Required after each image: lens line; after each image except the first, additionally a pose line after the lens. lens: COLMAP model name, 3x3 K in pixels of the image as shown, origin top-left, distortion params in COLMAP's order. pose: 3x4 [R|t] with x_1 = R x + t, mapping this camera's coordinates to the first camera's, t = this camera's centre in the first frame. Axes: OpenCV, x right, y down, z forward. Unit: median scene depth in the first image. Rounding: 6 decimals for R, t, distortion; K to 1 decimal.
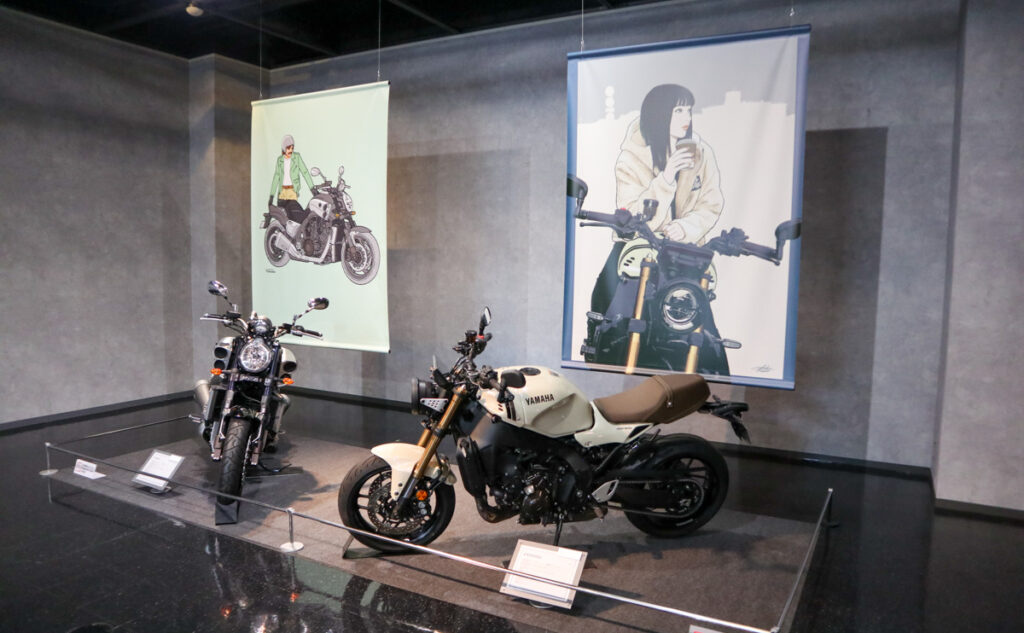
lens RADIAL K [[710.5, 0, 510.6], [0, 710.5, 316.8], [0, 0, 1]] dist [-0.078984, 0.000676]
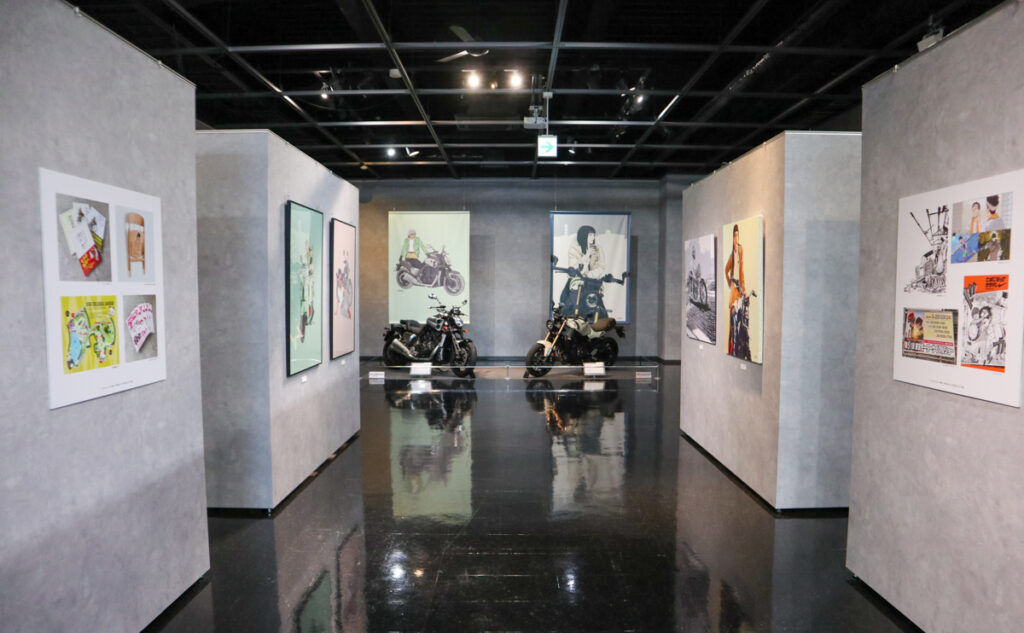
lens RADIAL K [[710.5, 0, 512.4], [0, 710.5, 318.3], [0, 0, 1]] dist [-0.078984, 0.000676]
pose [[0.877760, -0.030575, 0.478123, -1.435501], [0.046639, 0.998675, -0.021759, 0.109734], [-0.476825, 0.041399, 0.878023, -1.417892]]
